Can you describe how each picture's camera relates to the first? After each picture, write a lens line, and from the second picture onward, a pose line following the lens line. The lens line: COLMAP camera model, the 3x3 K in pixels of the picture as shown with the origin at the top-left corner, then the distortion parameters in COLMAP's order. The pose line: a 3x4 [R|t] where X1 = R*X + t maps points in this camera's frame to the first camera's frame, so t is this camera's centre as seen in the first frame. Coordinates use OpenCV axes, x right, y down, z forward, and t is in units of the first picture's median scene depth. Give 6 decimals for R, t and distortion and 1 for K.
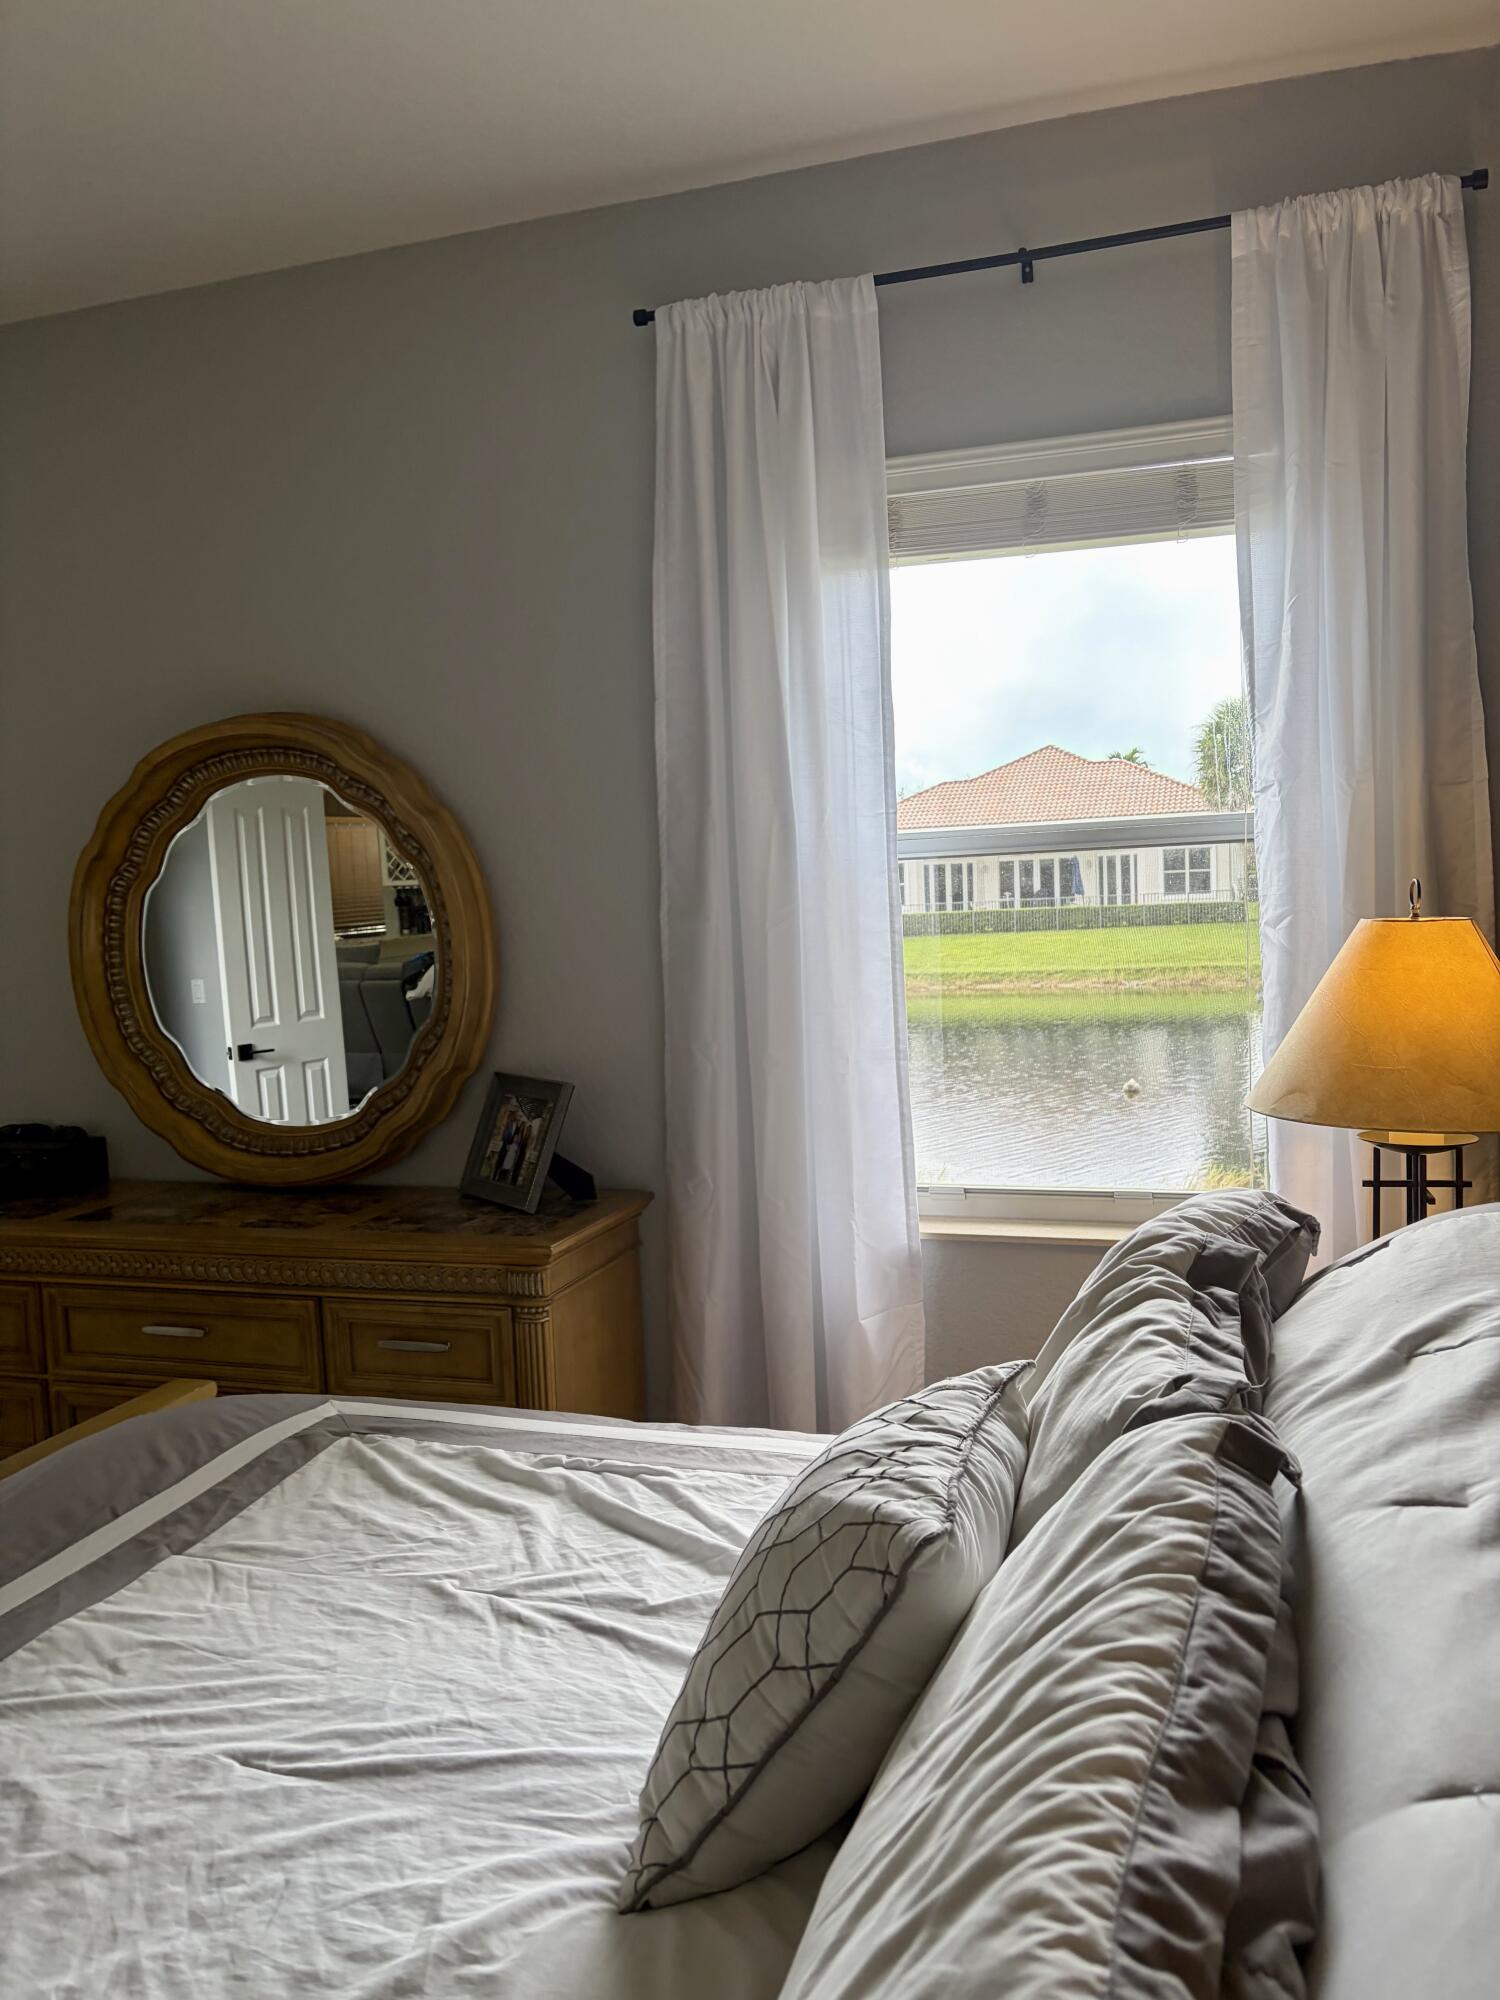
lens RADIAL K [[1513.6, 0, 755.1], [0, 1513.6, 1009.8], [0, 0, 1]] dist [0.070535, -0.083044]
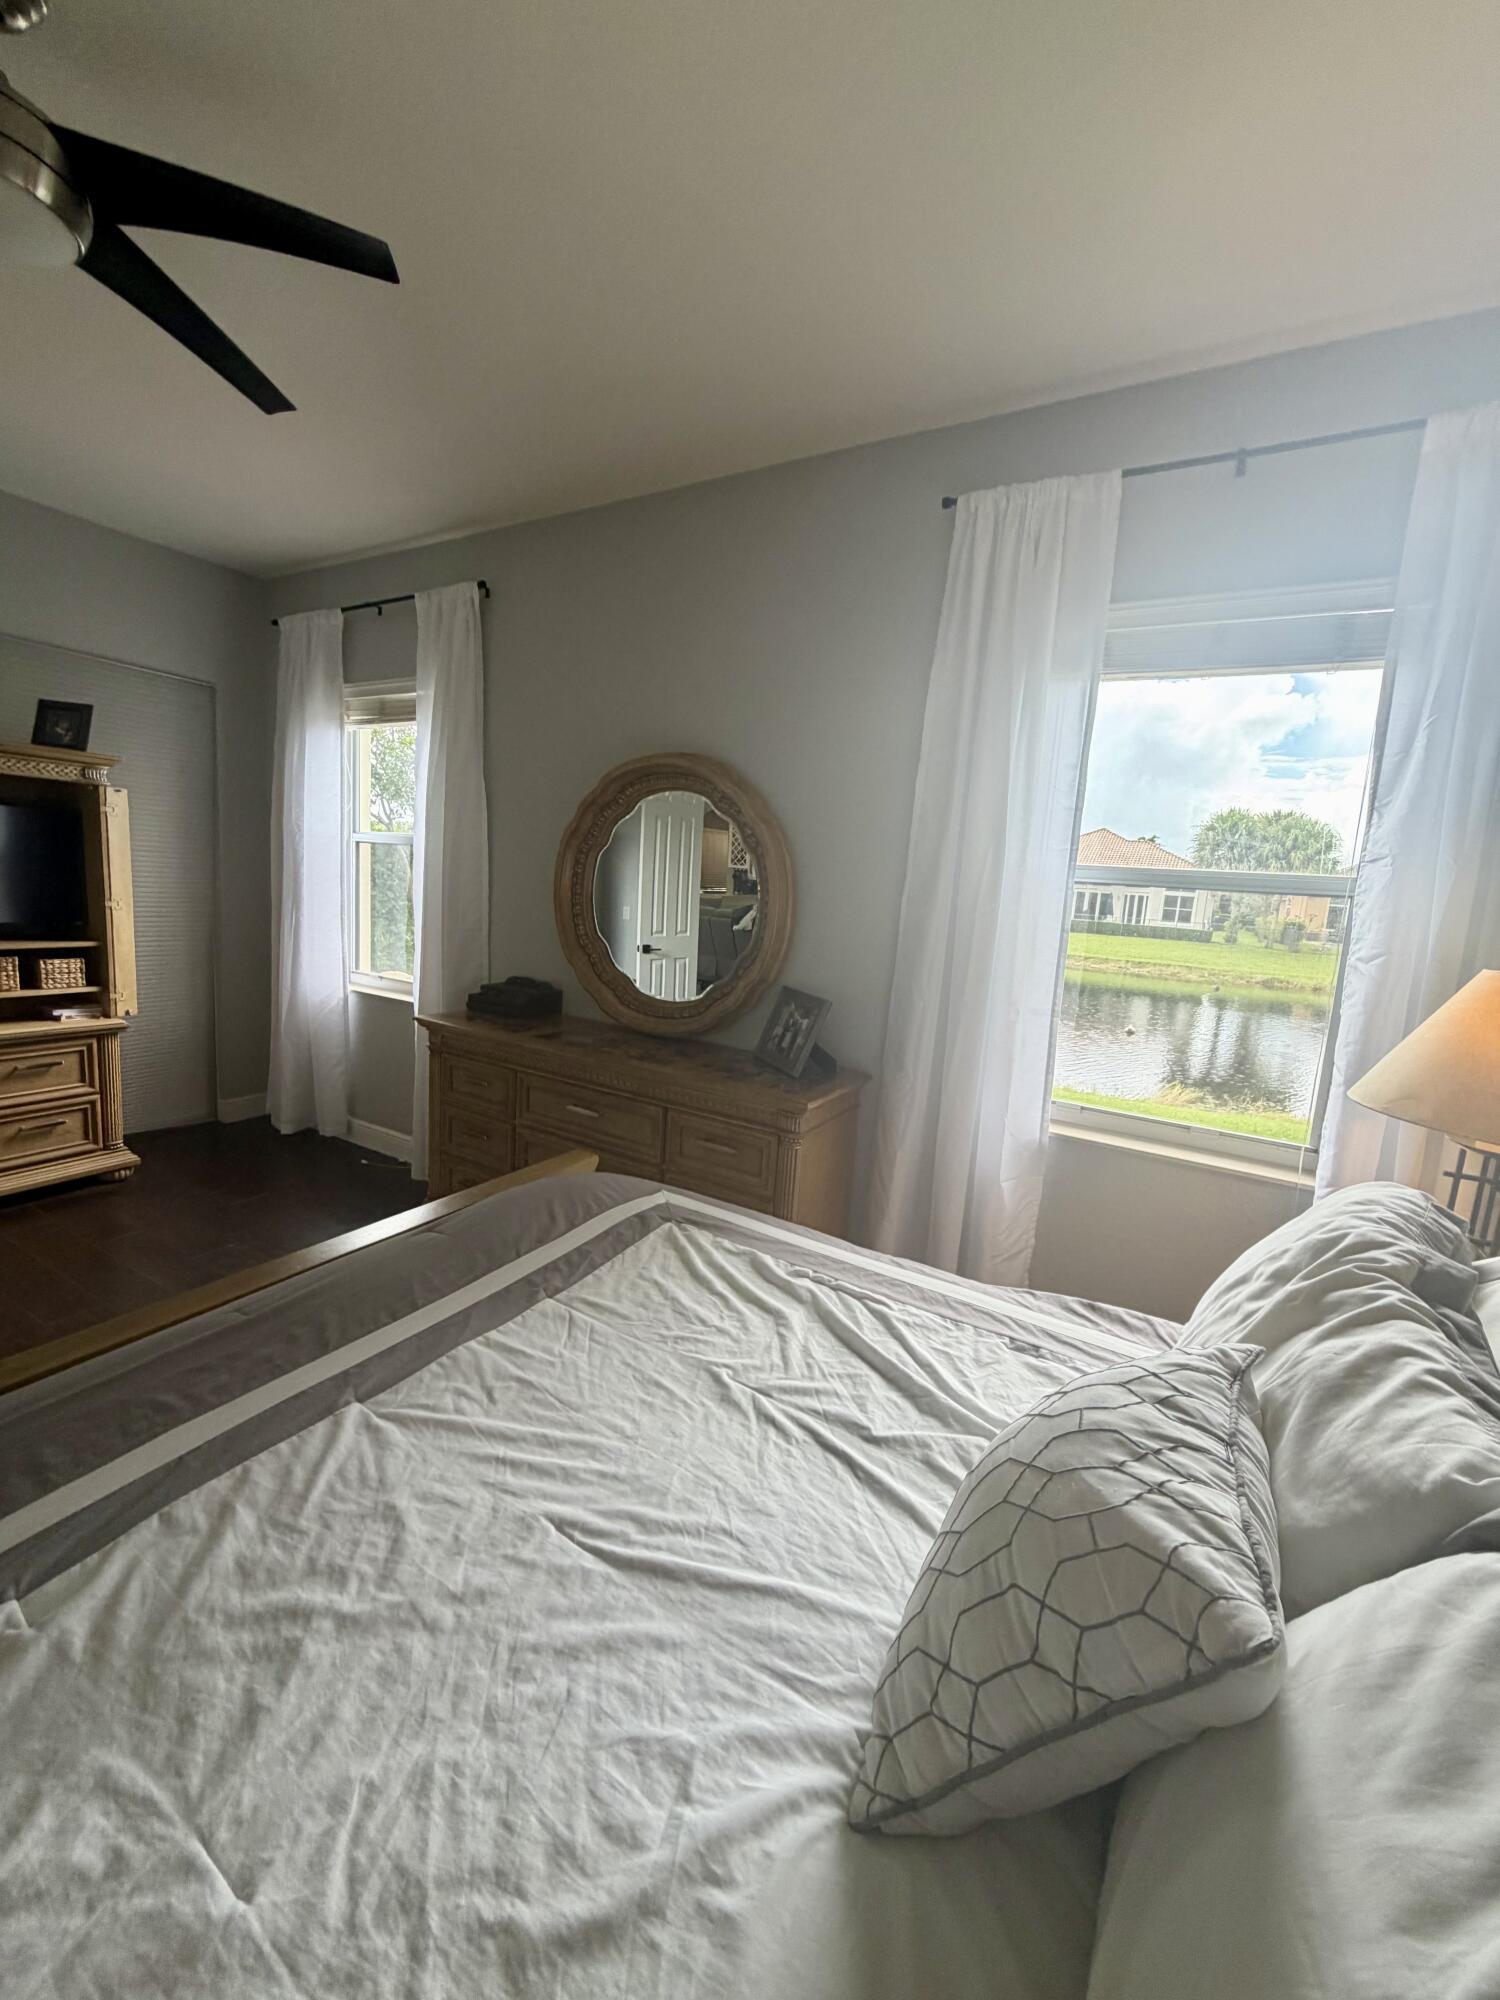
lens RADIAL K [[800.0, 0, 747.8], [0, 800.0, 995.8], [0, 0, 1]] dist [-0.000850, 0.000984]
pose [[0.971597, 0.137988, -0.192245, -0.089653], [-0.125704, 0.989248, 0.074752, -0.015333], [0.200492, -0.048463, 0.978496, 0.319566]]
